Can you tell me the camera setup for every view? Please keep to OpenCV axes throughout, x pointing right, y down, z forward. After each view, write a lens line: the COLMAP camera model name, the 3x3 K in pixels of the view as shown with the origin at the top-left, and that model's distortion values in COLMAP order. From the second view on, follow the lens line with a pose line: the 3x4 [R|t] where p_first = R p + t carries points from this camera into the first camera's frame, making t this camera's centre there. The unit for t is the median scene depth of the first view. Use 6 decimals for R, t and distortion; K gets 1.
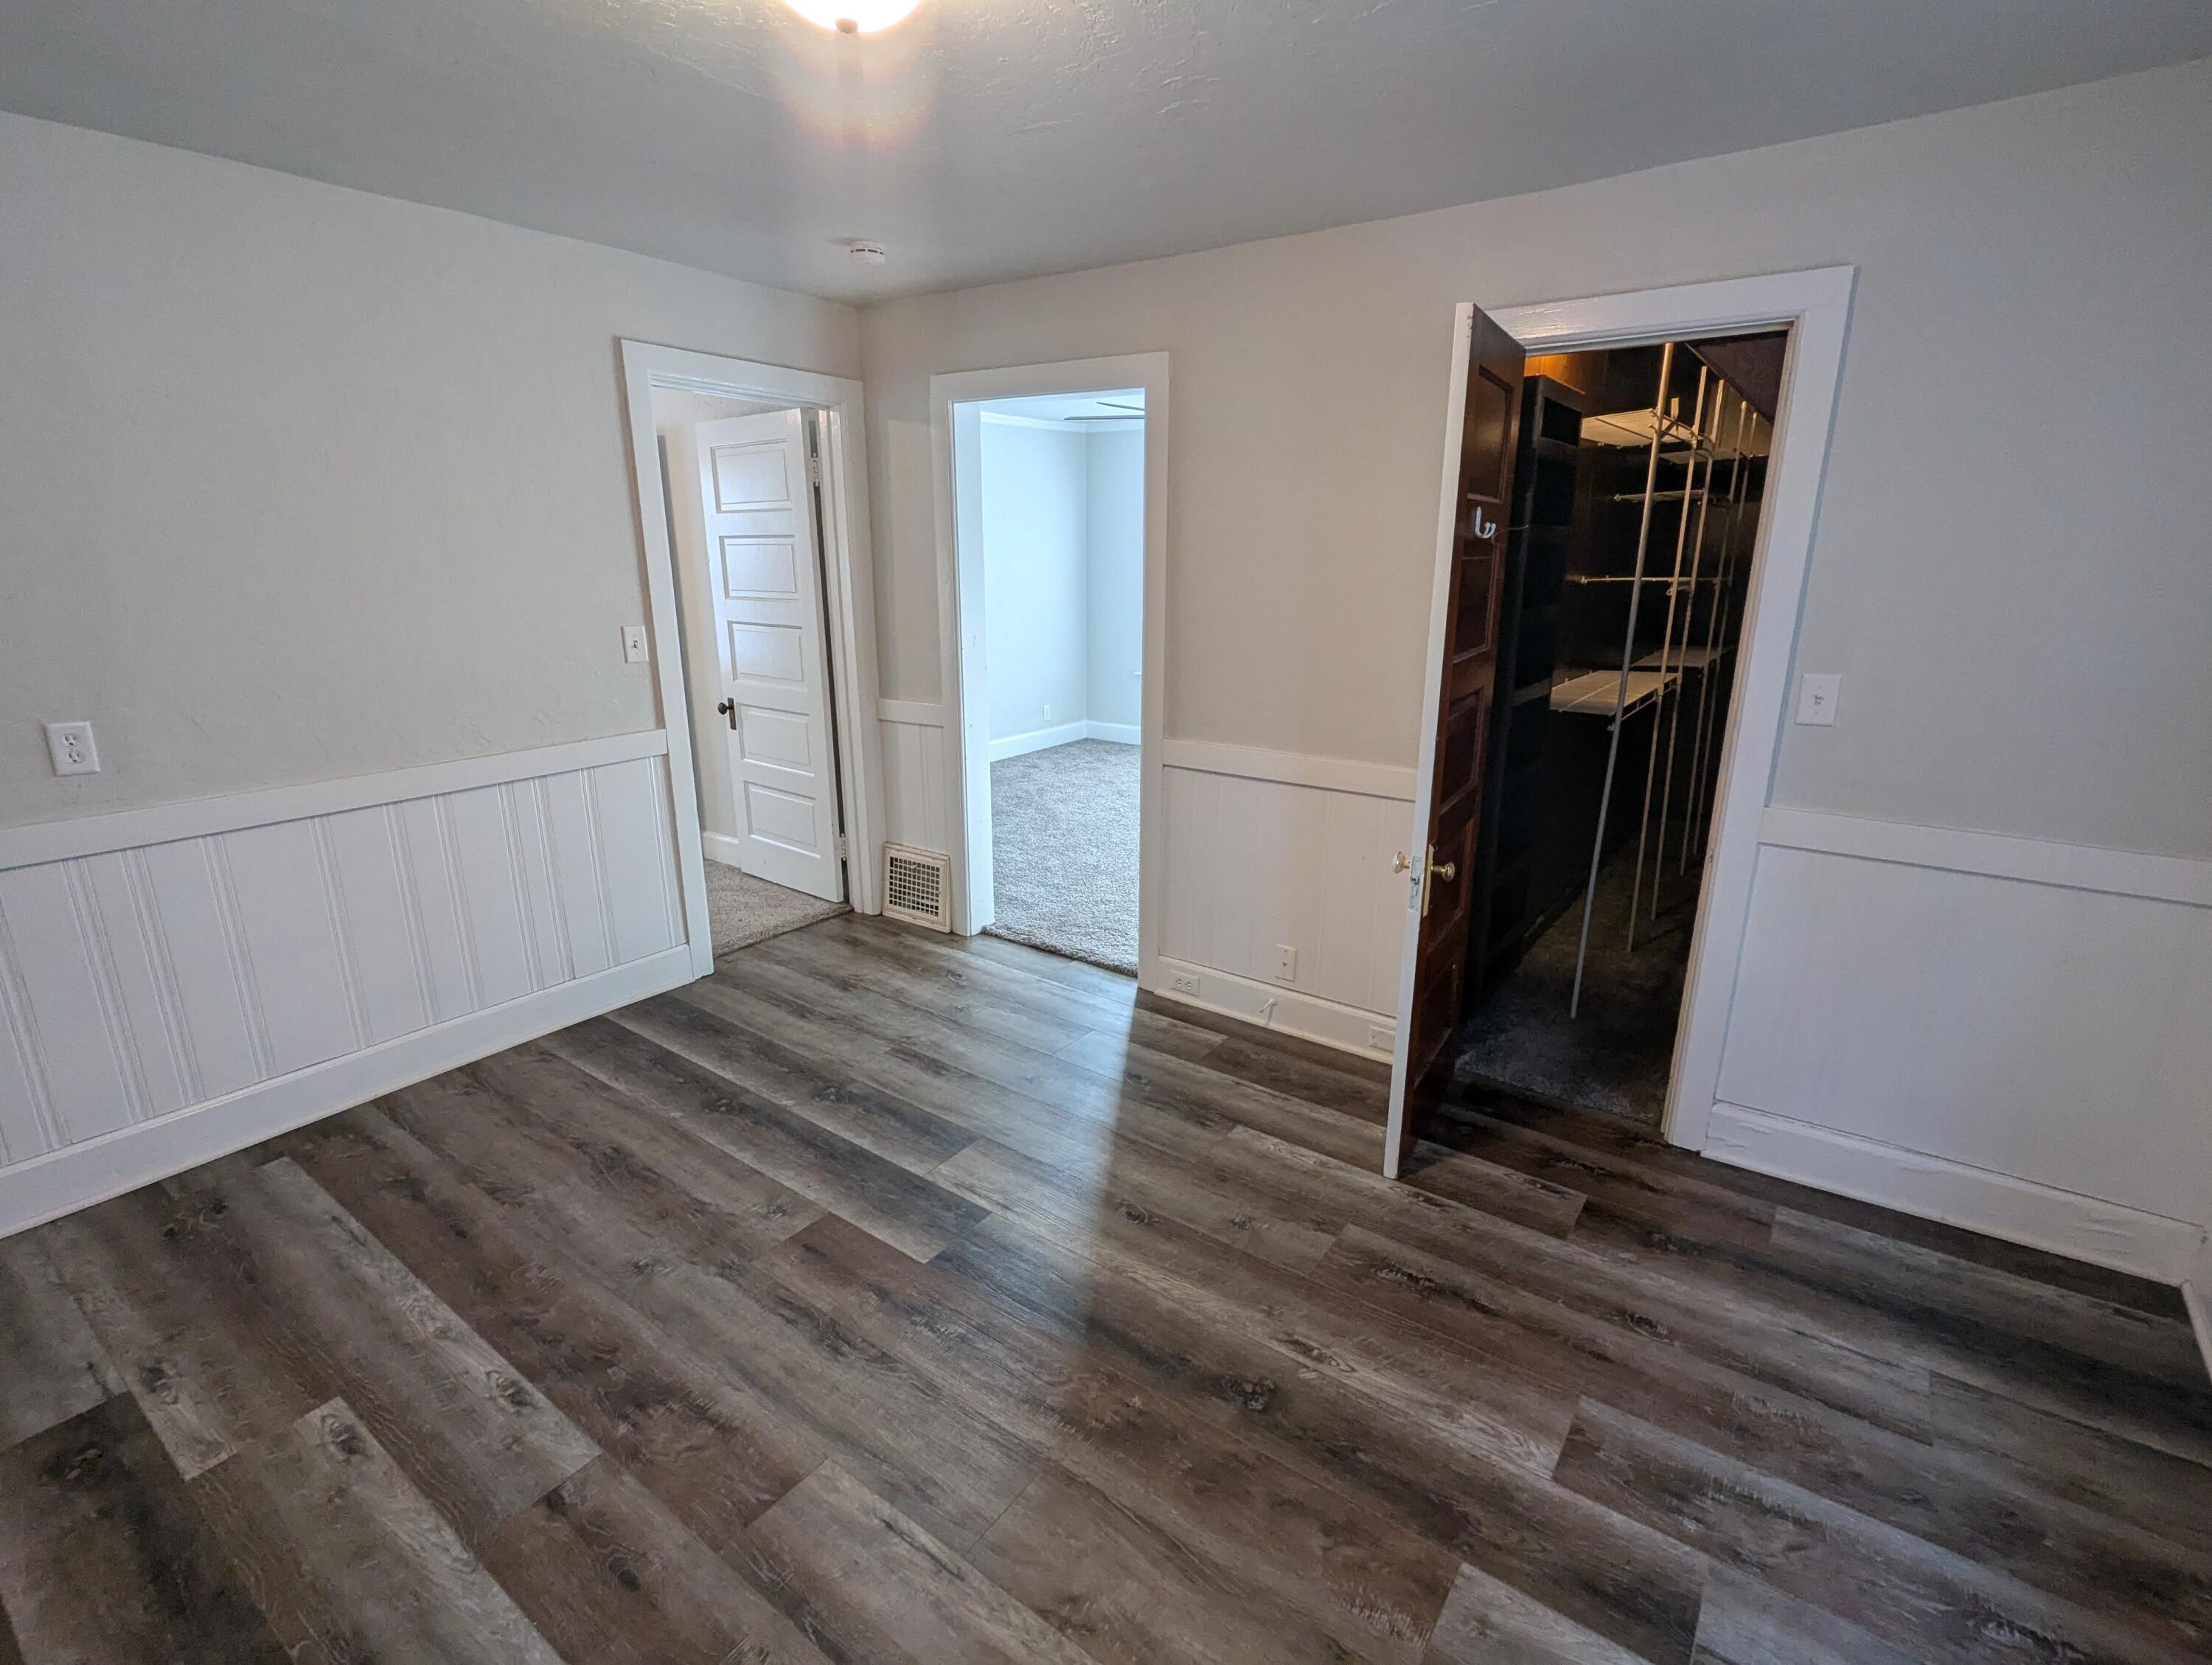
lens RADIAL K [[1044.6, 0, 1106.0], [0, 1044.6, 832.5], [0, 0, 1]] dist [0.001852, 0.001273]
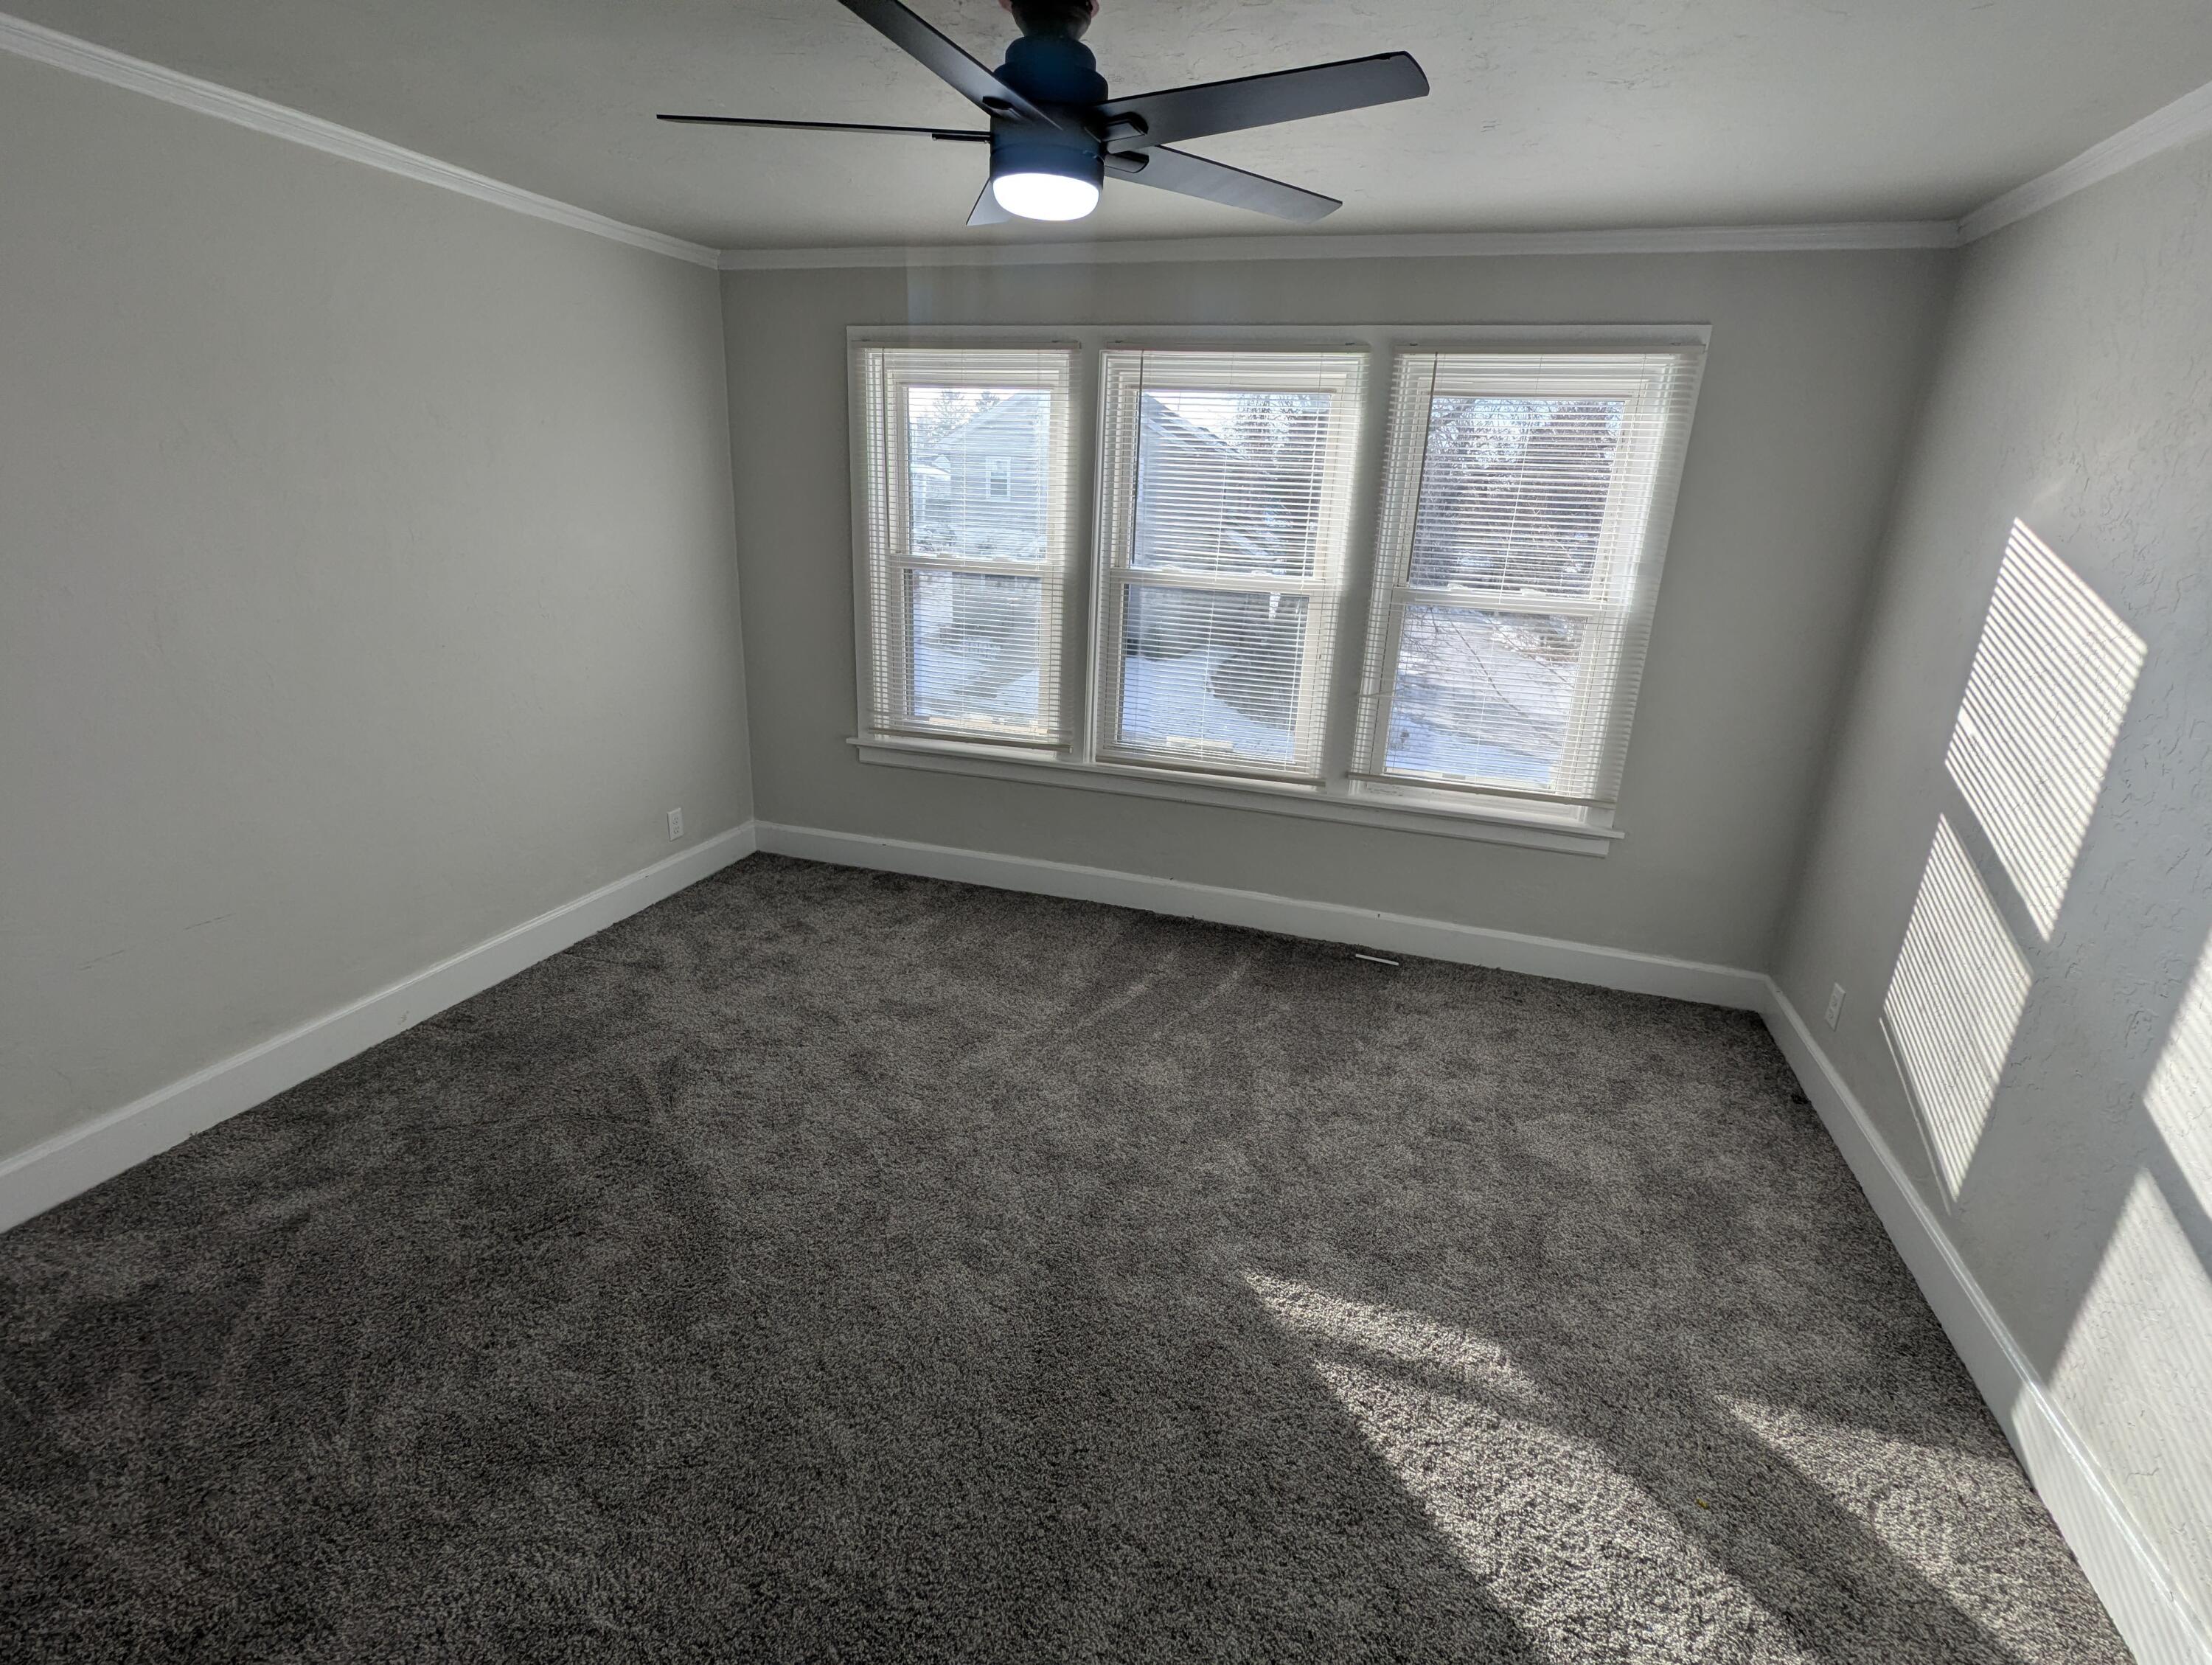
lens RADIAL K [[1044.6, 0, 1106.0], [0, 1044.6, 832.5], [0, 0, 1]] dist [0.001852, 0.001273]
pose [[0.947829, -0.060501, 0.312986, -0.063187], [0.044291, 0.997295, 0.058652, -0.476325], [-0.315688, -0.041730, 0.947945, 1.652298]]
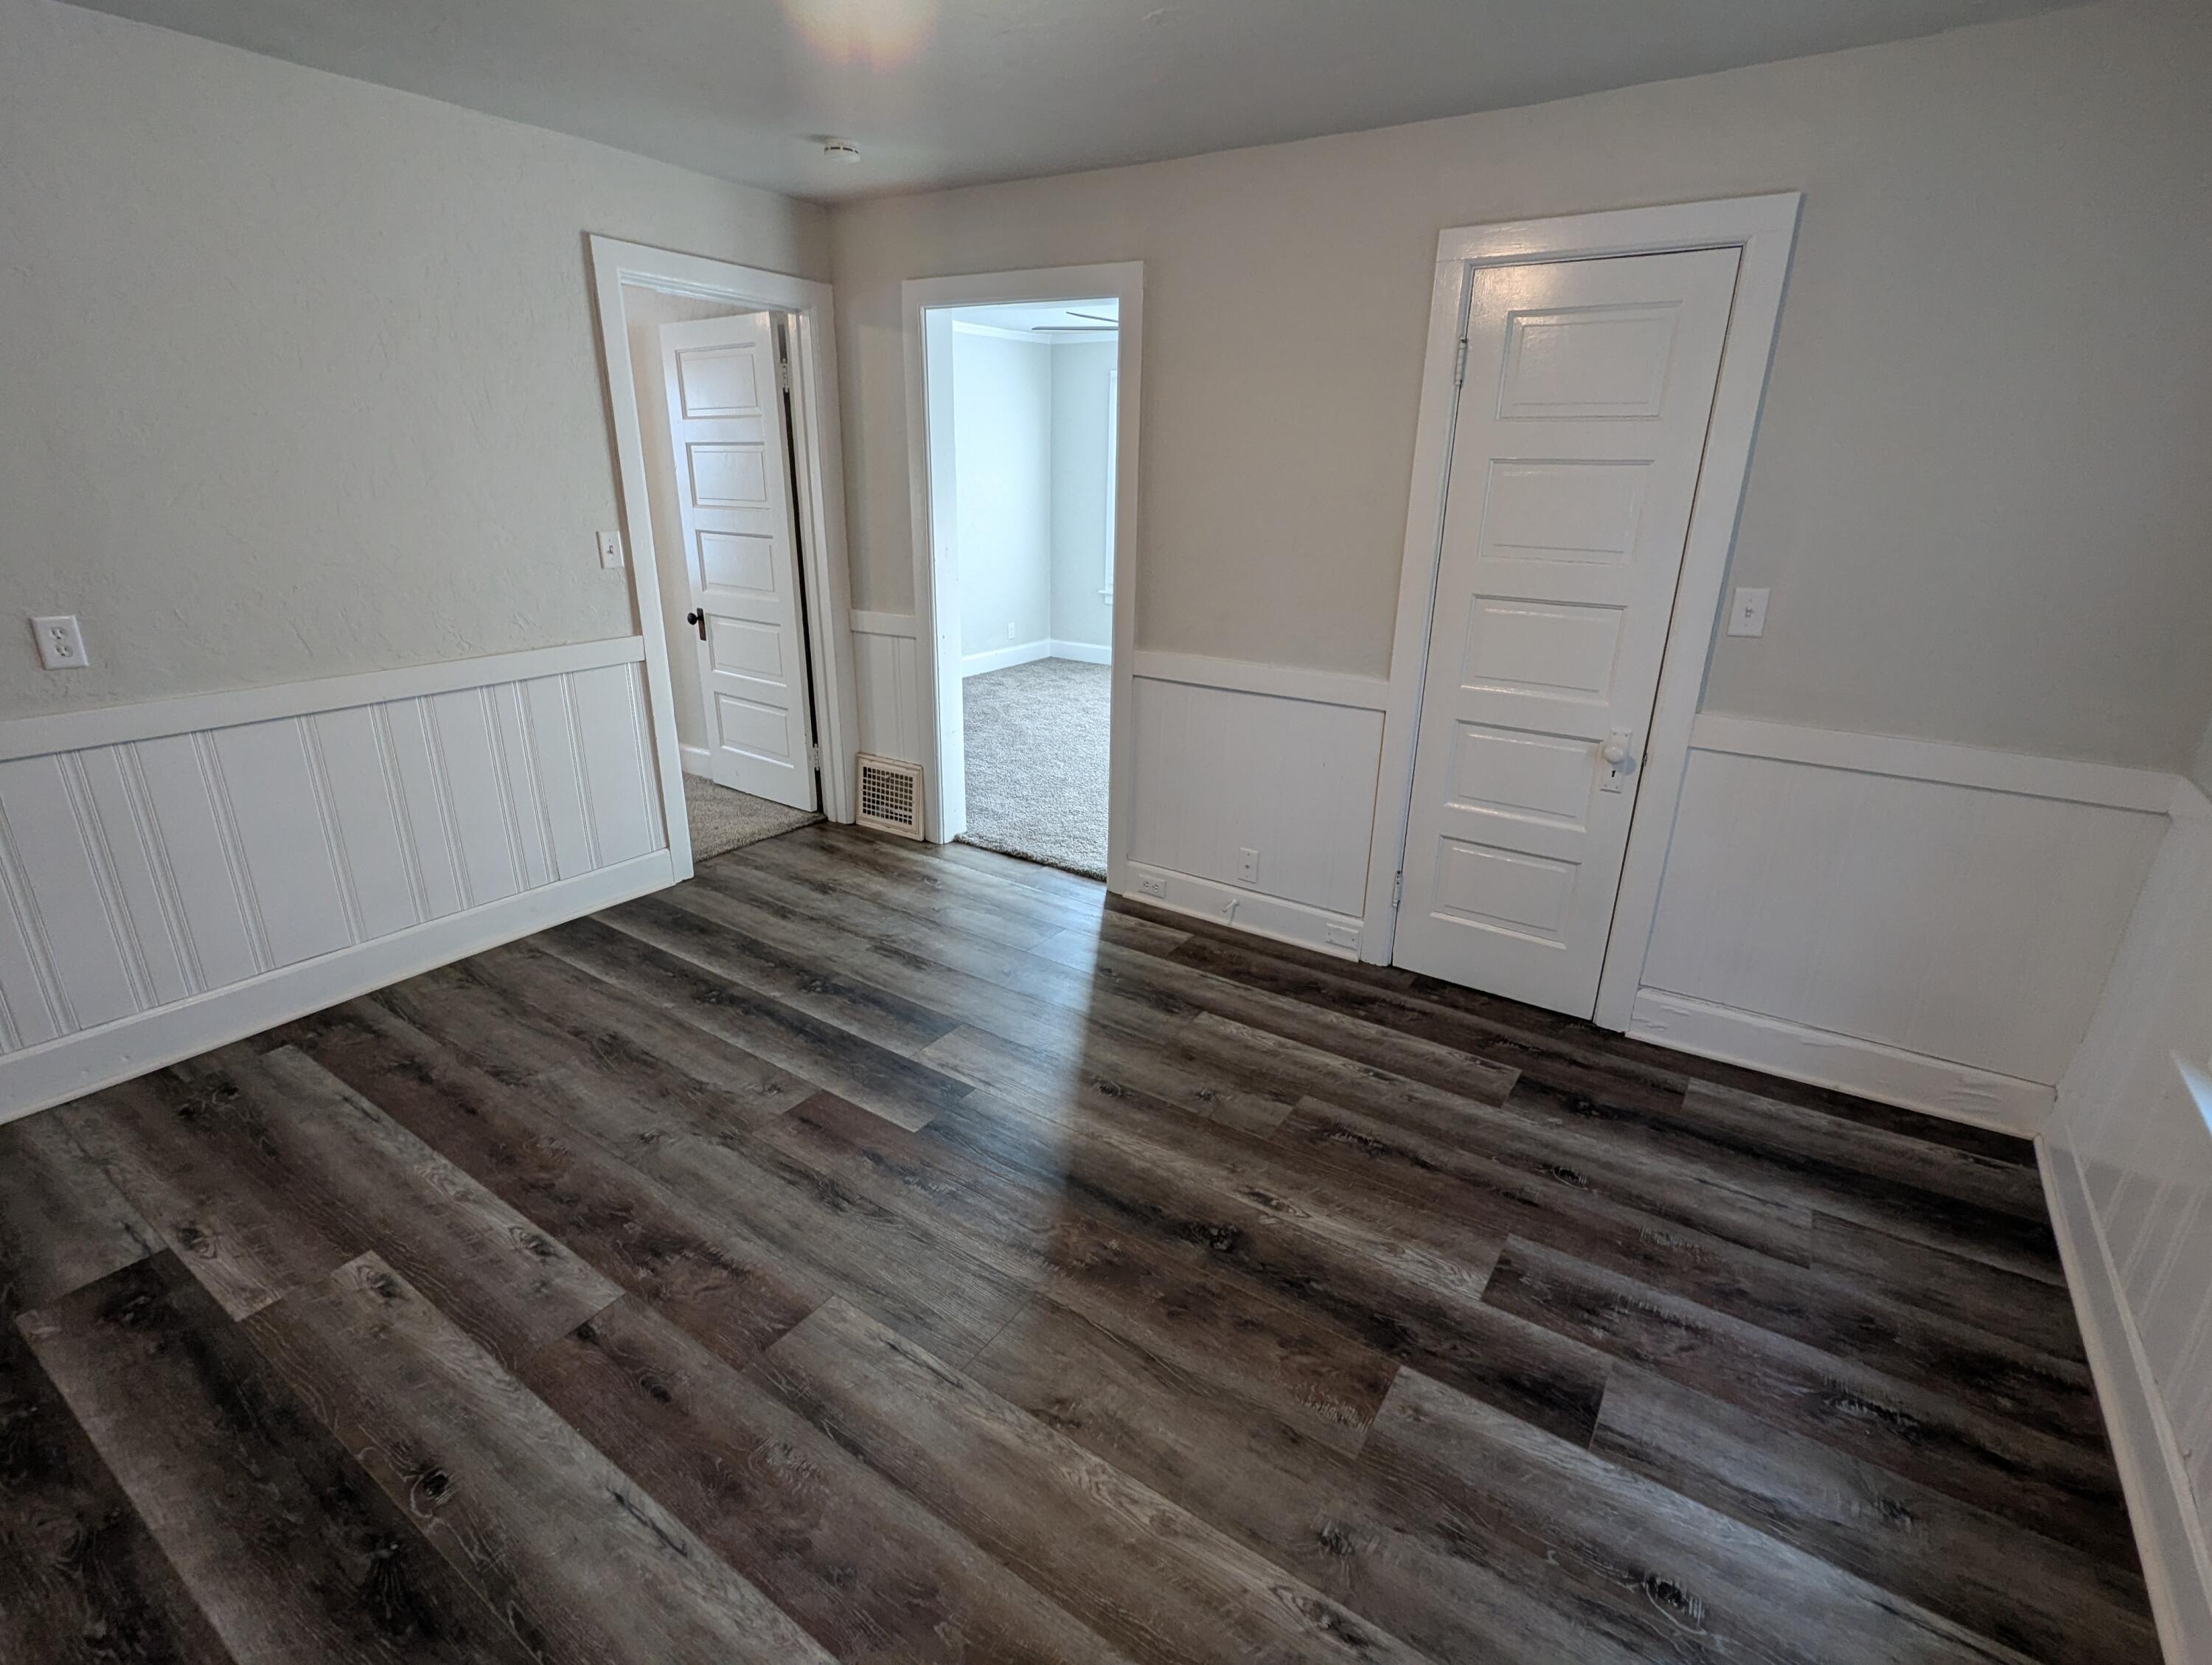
lens RADIAL K [[1044.6, 0, 1106.0], [0, 1044.6, 832.5], [0, 0, 1]] dist [0.001852, 0.001273]
pose [[0.999170, 0.002154, 0.040666, -0.021864], [-0.004997, 0.997540, 0.069919, 0.028966], [-0.040415, -0.070064, 0.996723, -0.062890]]
